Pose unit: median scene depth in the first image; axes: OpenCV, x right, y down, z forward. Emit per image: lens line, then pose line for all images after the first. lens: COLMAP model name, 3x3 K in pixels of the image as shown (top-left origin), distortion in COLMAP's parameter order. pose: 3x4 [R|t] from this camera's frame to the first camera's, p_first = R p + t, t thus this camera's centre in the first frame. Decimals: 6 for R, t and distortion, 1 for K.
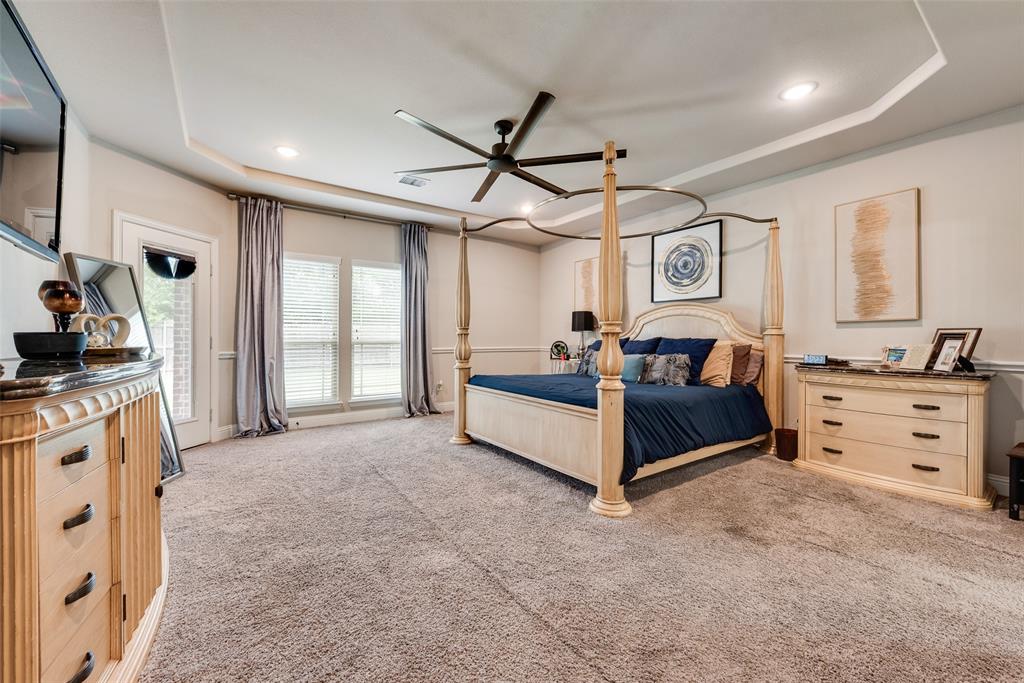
lens RADIAL K [[402.3, 0, 511.7], [0, 402.3, 340.2], [0, 0, 1]] dist [0.009173, -0.000443]
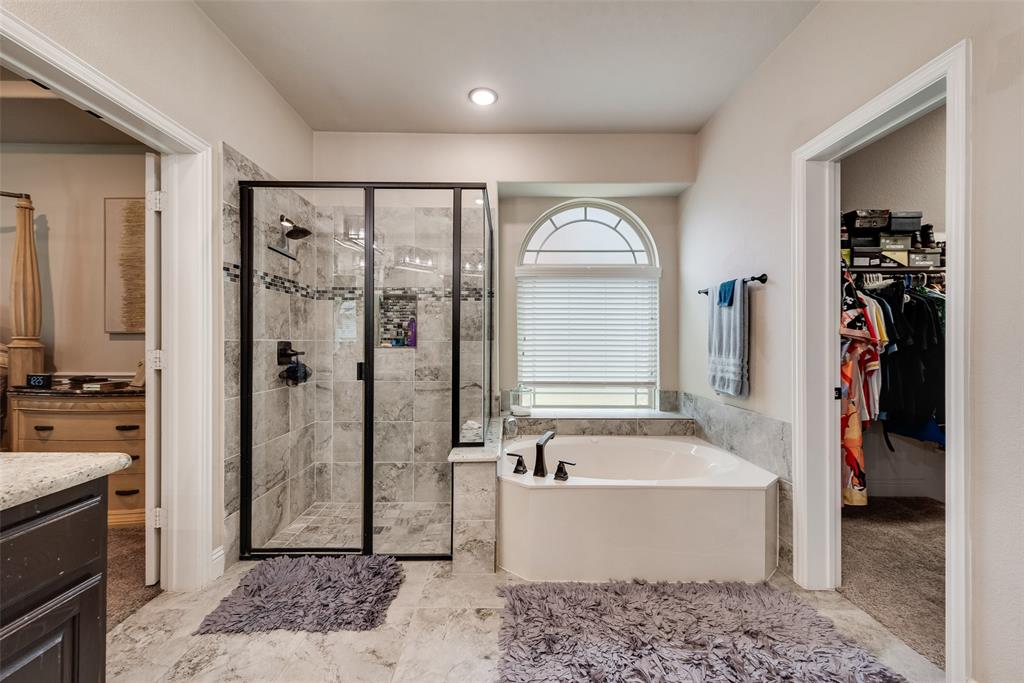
lens RADIAL K [[402.3, 0, 510.6], [0, 402.3, 341.8], [0, 0, 1]] dist [0.009173, -0.000443]
pose [[0.574365, 0.001579, 0.818598, 0.606720], [0.005265, 0.999970, -0.005623, -0.017723], [-0.818582, 0.007539, 0.574340, -0.205616]]
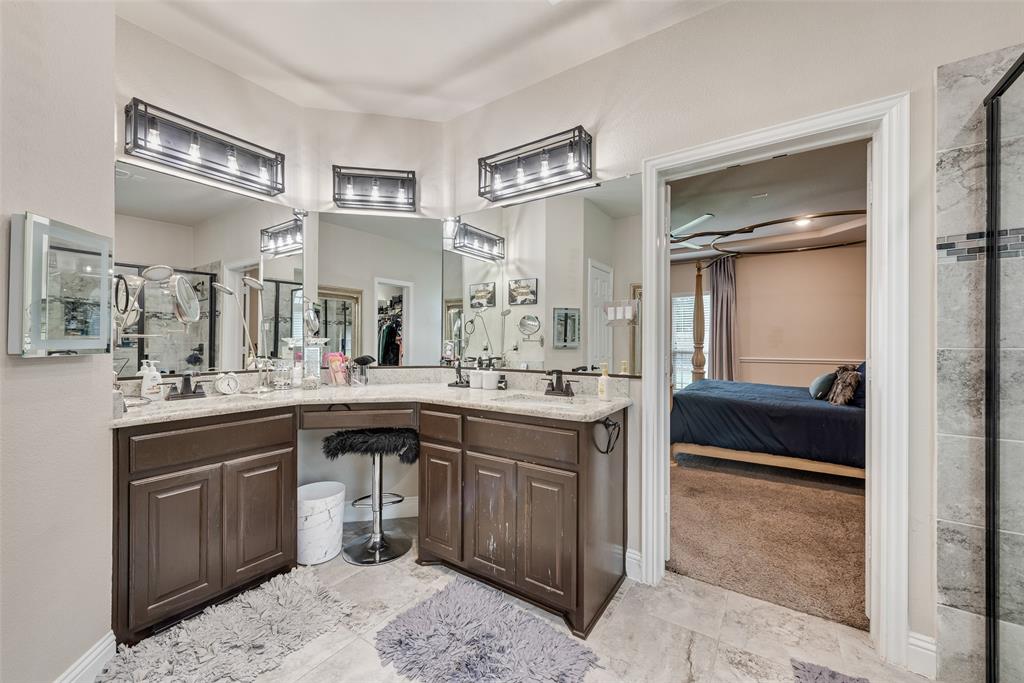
lens RADIAL K [[402.3, 0, 509.7], [0, 402.3, 344.2], [0, 0, 1]] dist [0.009173, -0.000443]
pose [[0.346487, 0.004567, -0.938043, 1.104014], [-0.007629, 0.999969, 0.002050, -0.028544], [0.938024, 0.006446, 0.346511, -0.075724]]
